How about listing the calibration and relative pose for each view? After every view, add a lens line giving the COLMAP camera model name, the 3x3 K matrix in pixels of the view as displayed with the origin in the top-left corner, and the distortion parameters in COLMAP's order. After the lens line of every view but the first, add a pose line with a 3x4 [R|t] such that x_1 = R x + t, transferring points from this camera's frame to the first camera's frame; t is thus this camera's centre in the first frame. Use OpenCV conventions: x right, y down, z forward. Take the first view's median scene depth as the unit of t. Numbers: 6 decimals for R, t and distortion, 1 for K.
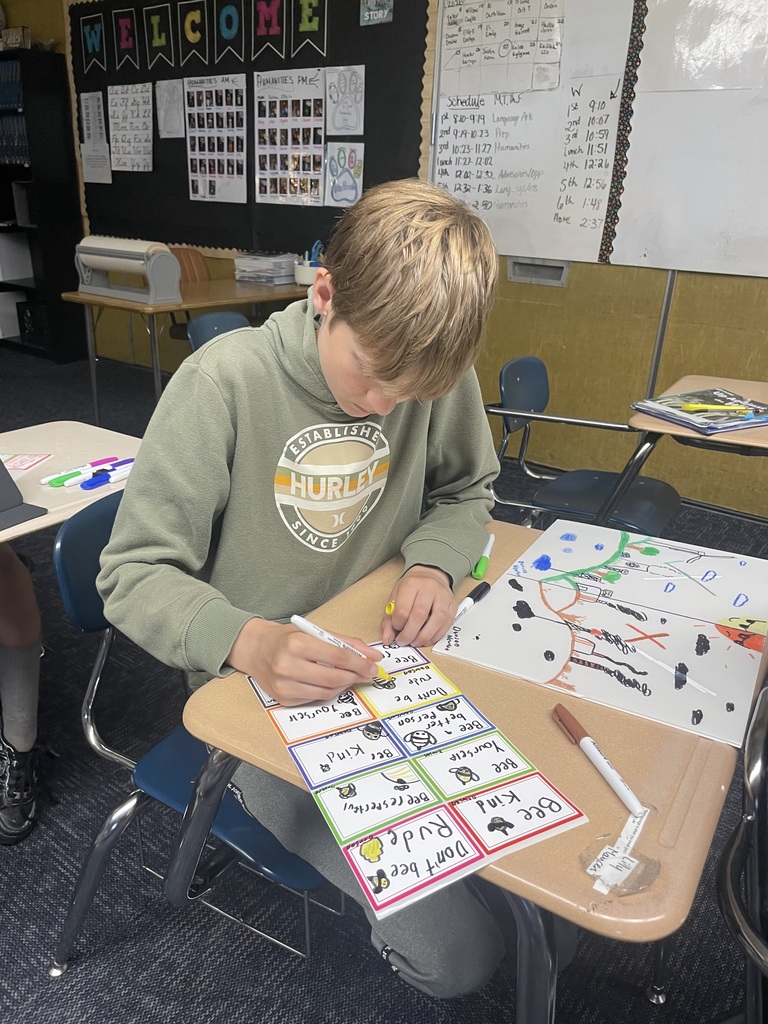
lens RADIAL K [[777.7, 0, 379.6], [0, 777.7, 506.9], [0, 0, 1]] dist [0.073854, -0.102274]
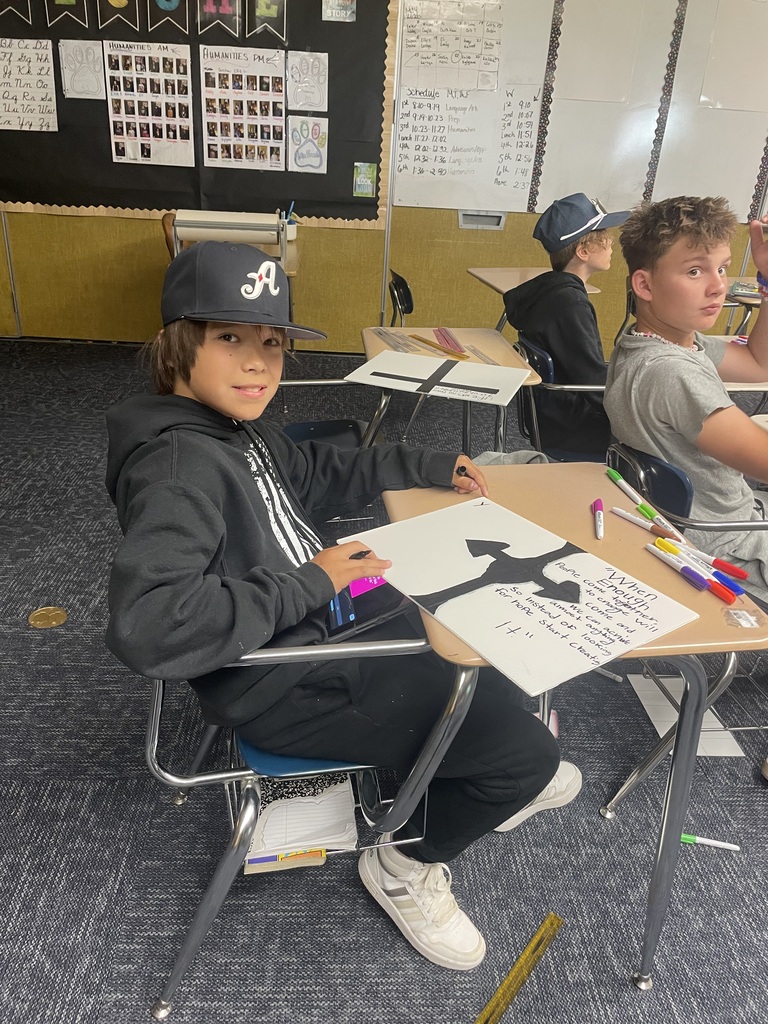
lens RADIAL K [[777.7, 0, 376.8], [0, 777.7, 507.8], [0, 0, 1]] dist [0.073854, -0.102274]
pose [[0.772265, -0.267810, 0.576094, -0.824189], [0.214371, 0.963472, 0.160523, -0.061915], [-0.598040, -0.000469, 0.801466, -0.020640]]
